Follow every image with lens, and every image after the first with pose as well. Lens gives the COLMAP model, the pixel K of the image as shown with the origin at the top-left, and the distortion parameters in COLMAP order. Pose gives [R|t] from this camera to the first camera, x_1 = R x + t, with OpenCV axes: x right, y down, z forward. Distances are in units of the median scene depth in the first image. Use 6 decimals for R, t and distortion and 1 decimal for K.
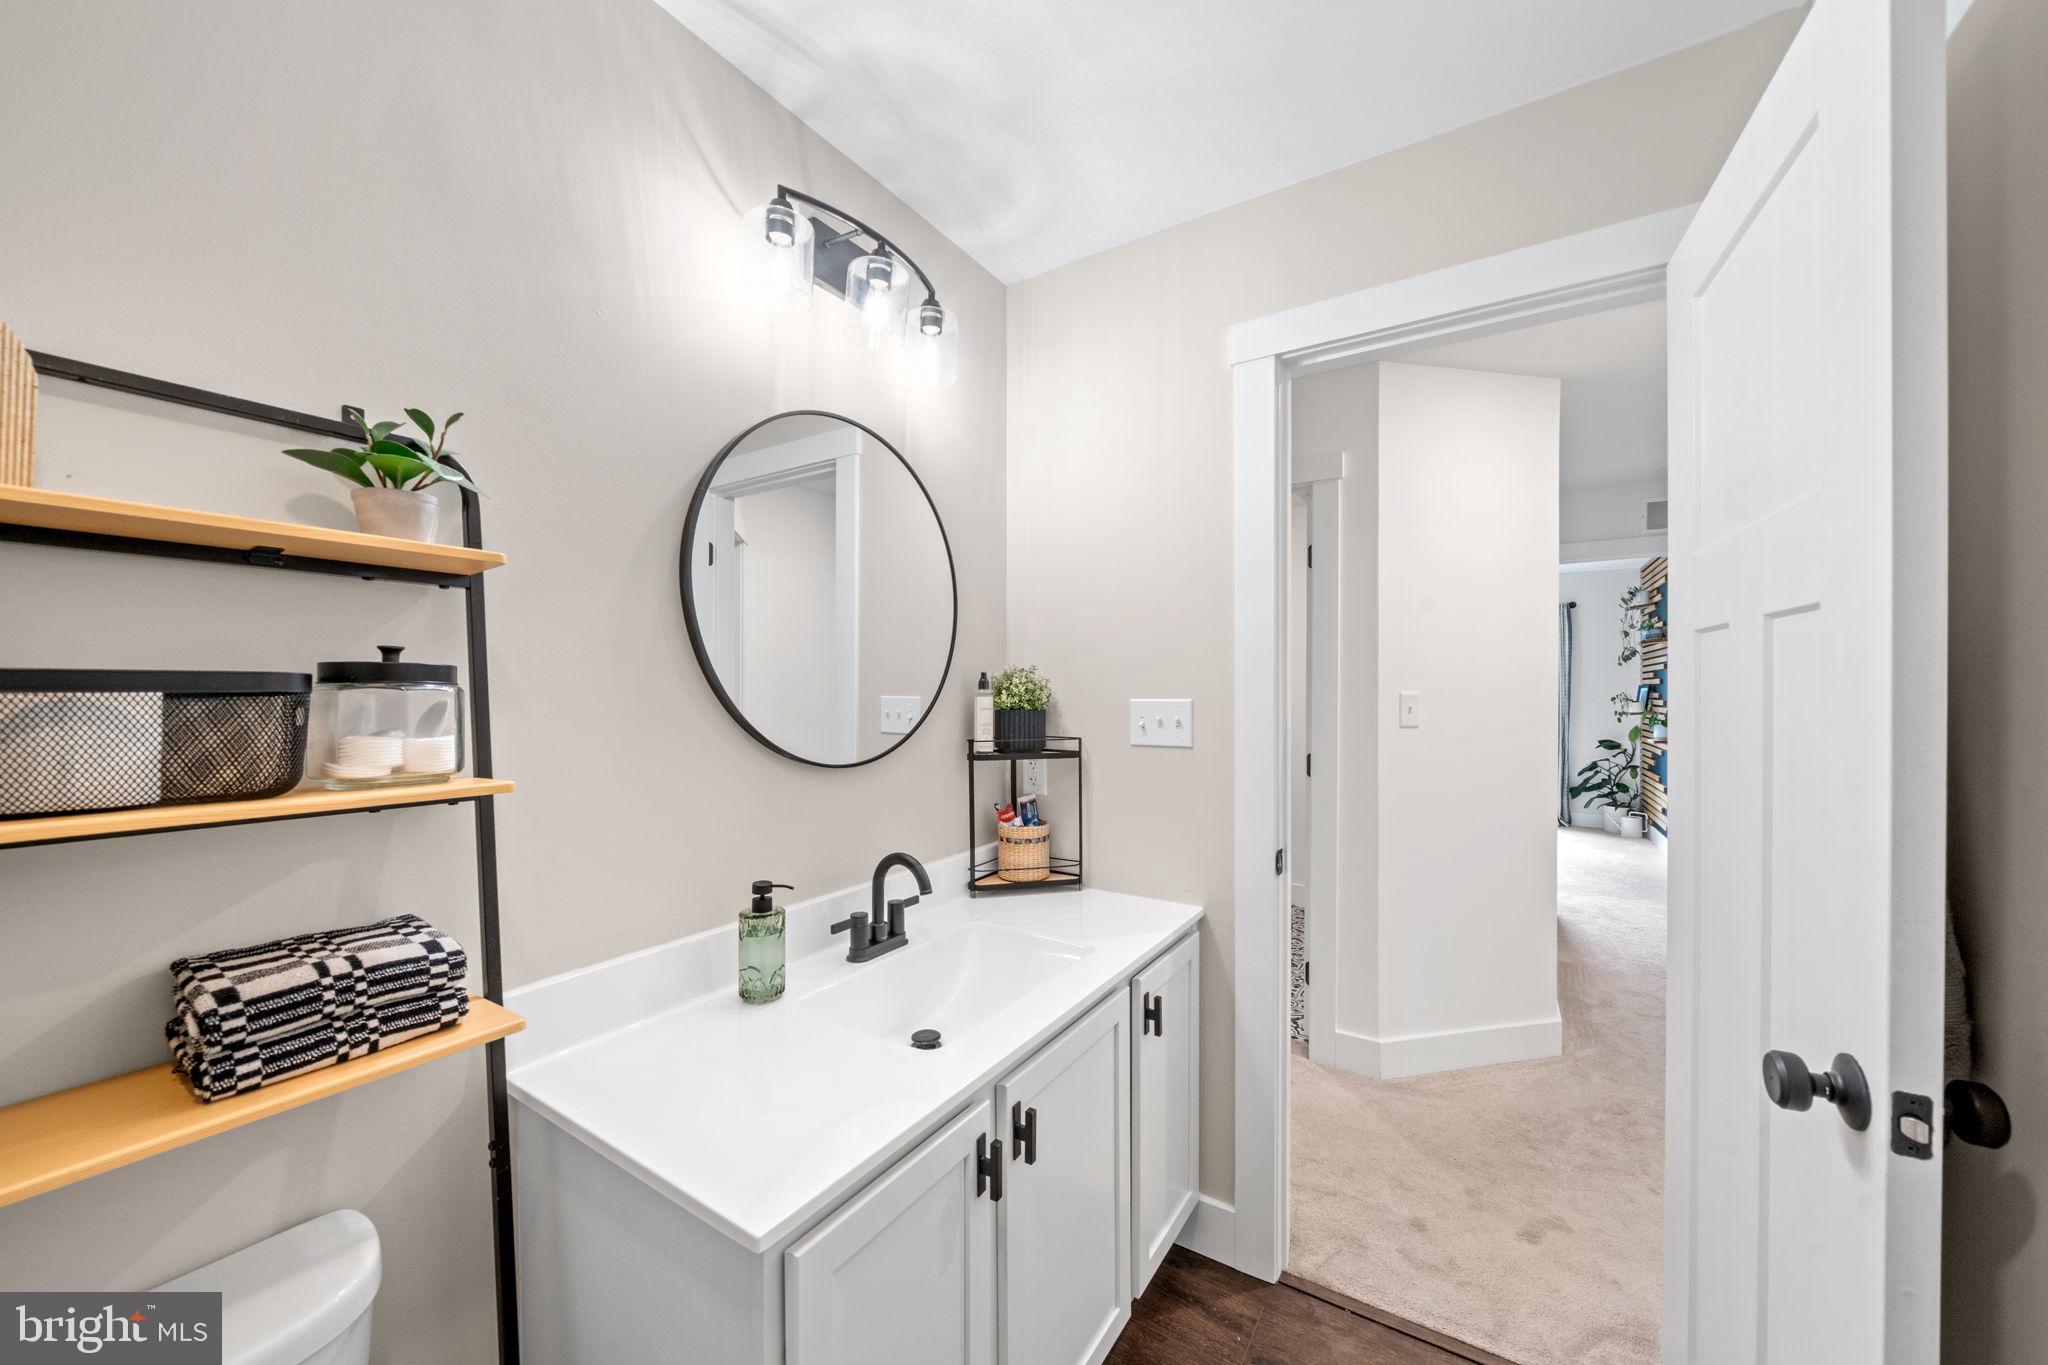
lens RADIAL K [[750.4, 0, 1025.2], [0, 750.4, 685.4], [0, 0, 1]] dist [-0.002189, -0.000069]
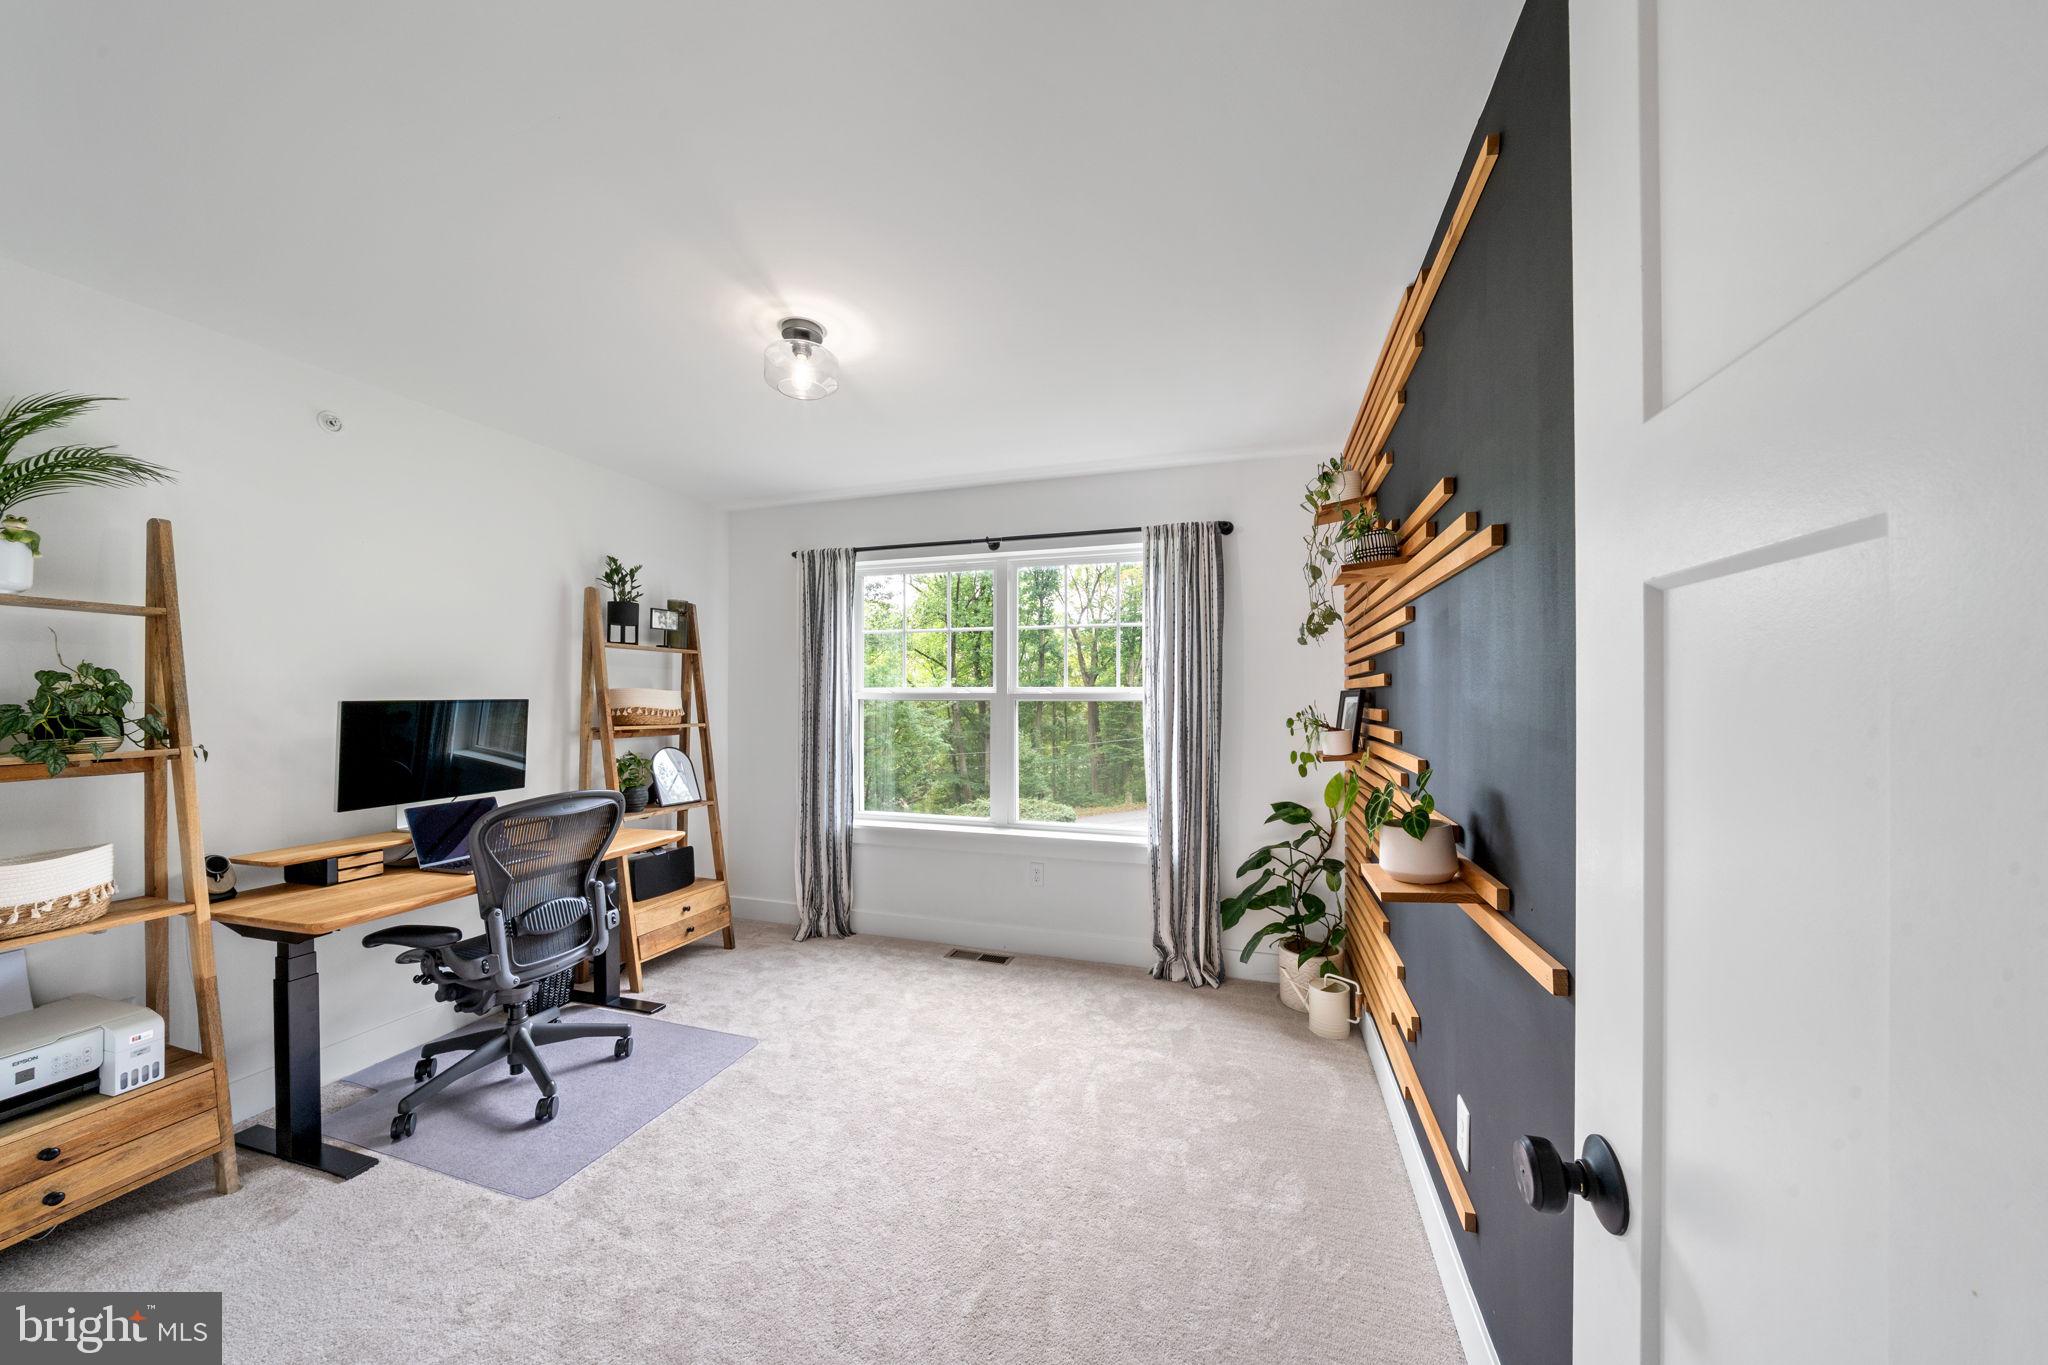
lens RADIAL K [[724.5, 0, 1019.9], [0, 724.5, 693.0], [0, 0, 1]] dist [-0.000620, -0.000033]
pose [[0.965892, 0.002036, 0.258938, 0.505375], [0.000675, 0.999946, -0.010380, 0.004990], [-0.258945, 0.010200, 0.965838, 0.612279]]
